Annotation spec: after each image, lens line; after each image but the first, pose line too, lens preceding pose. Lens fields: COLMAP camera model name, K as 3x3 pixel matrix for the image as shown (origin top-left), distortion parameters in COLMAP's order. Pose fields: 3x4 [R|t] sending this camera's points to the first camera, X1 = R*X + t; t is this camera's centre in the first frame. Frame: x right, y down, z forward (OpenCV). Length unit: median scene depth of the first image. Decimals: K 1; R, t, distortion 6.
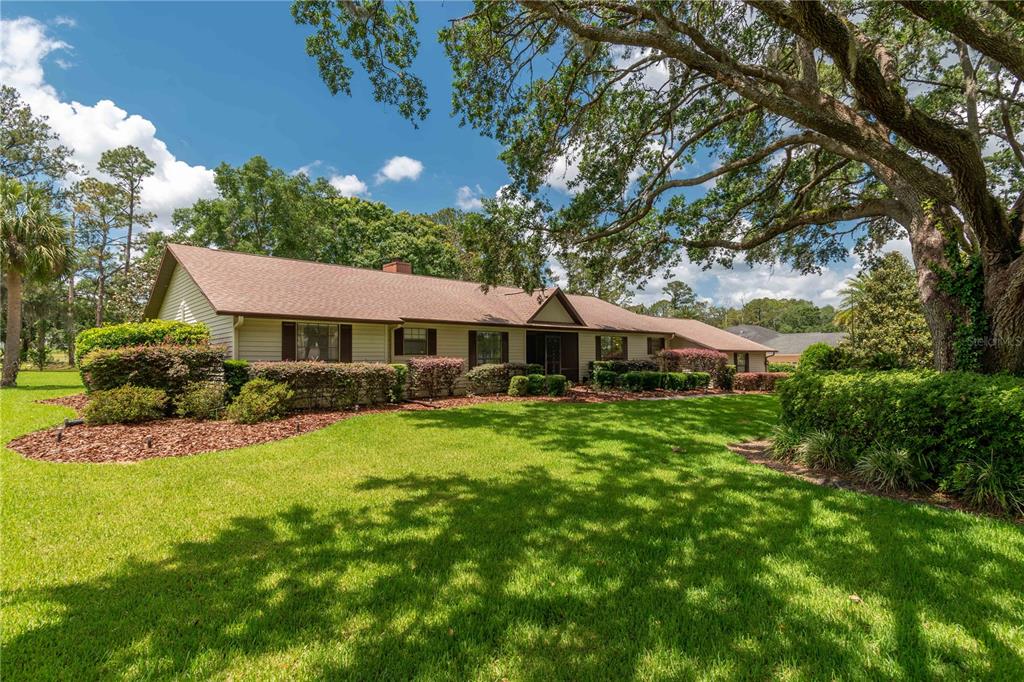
lens RADIAL K [[463.1, 0, 510.7], [0, 463.1, 340.7], [0, 0, 1]] dist [0.000232, -0.000536]
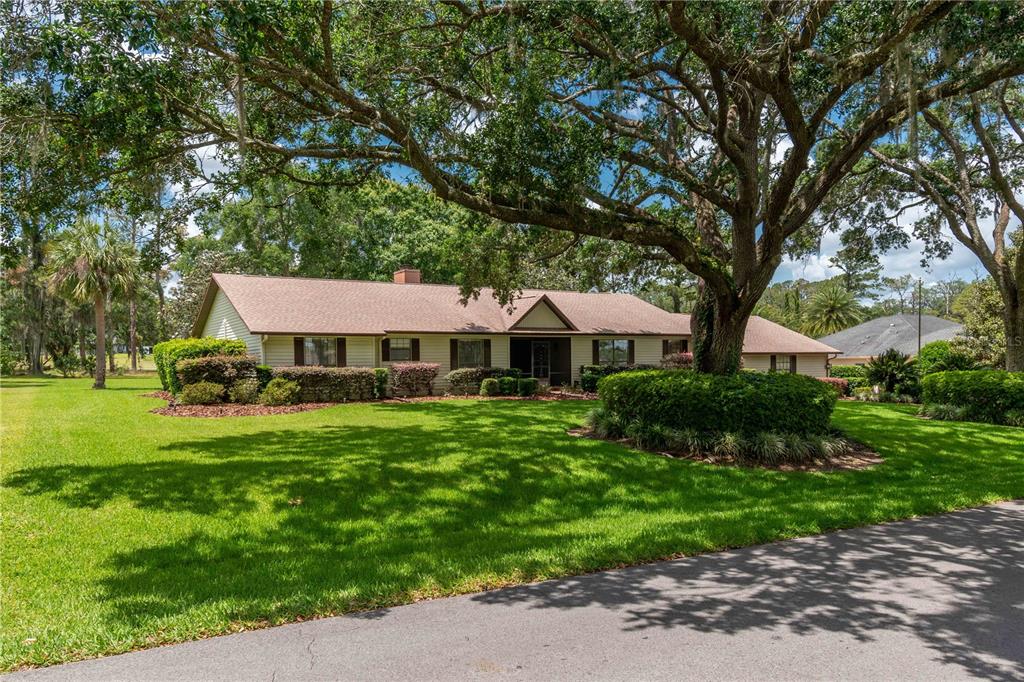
lens RADIAL K [[651.2, 0, 498.4], [0, 651.2, 379.2], [0, 0, 1]] dist [-0.003753, -0.000047]
pose [[0.980744, -0.000830, -0.195296, 0.332635], [0.013275, 0.997961, 0.062428, -0.020963], [0.194846, -0.063818, 0.978755, -0.540917]]
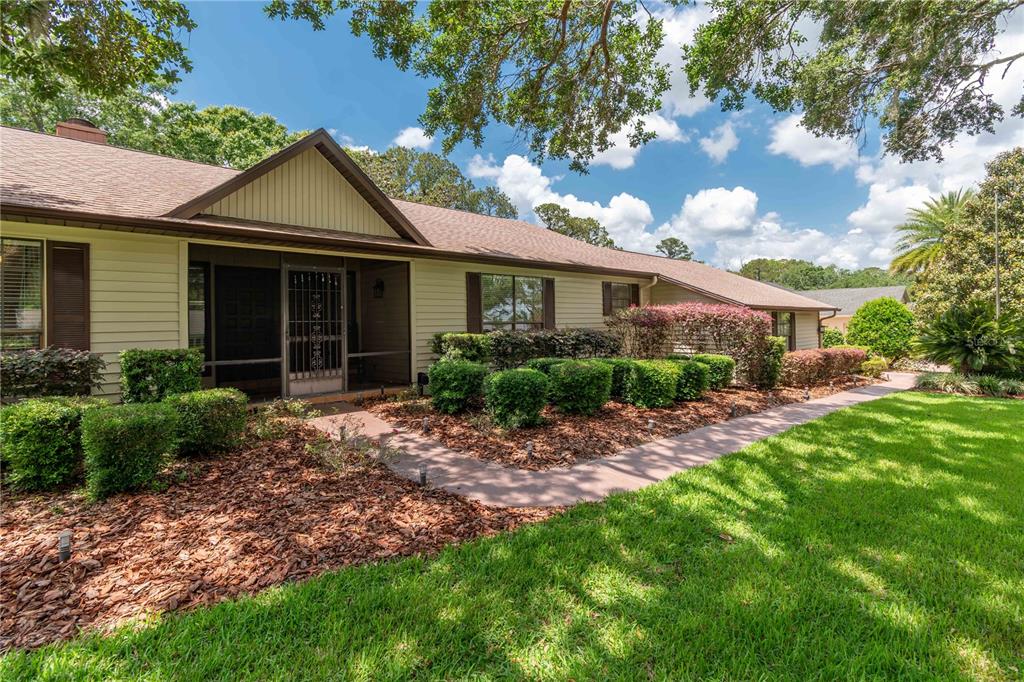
lens RADIAL K [[460.0, 0, 499.5], [0, 460.0, 318.0], [0, 0, 1]] dist [0.000216, 0.000039]
pose [[0.999855, -0.008230, -0.014890, 0.282620], [0.008625, 0.999607, 0.026686, 0.025977], [0.014664, -0.026810, 0.999533, 0.743554]]
